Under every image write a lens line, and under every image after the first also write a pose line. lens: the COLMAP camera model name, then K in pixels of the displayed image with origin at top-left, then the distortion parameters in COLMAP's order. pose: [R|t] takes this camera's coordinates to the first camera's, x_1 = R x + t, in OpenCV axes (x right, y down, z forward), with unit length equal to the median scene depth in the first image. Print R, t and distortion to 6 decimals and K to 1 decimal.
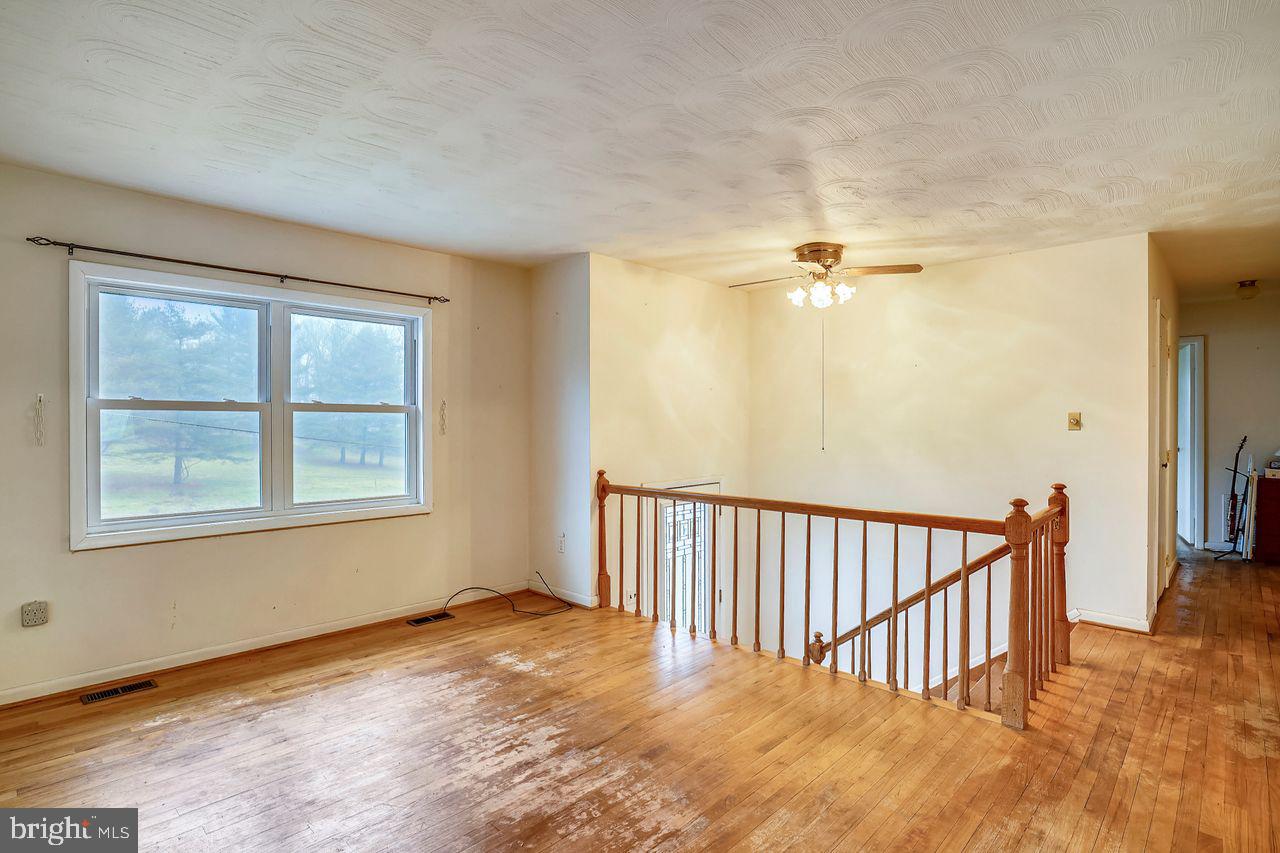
lens RADIAL K [[655.4, 0, 604.0], [0, 655.4, 426.1], [0, 0, 1]] dist [-0.062240, 0.029995]
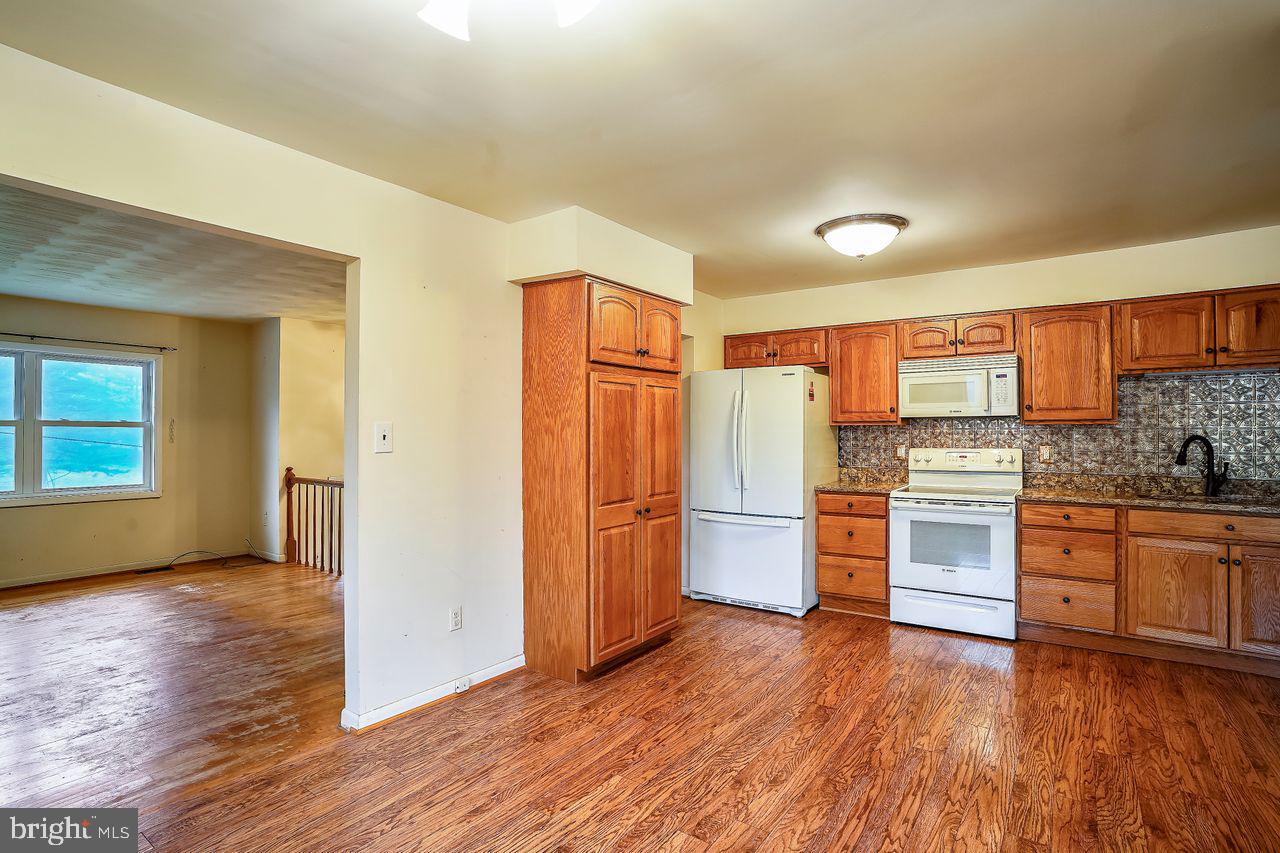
lens RADIAL K [[655.4, 0, 617.6], [0, 655.4, 427.6], [0, 0, 1]] dist [-0.062240, 0.029995]
pose [[0.991166, 0.003461, 0.132582, 0.541095], [-0.001372, 0.999874, -0.015845, 0.001244], [-0.132620, 0.015523, 0.991045, -0.528597]]
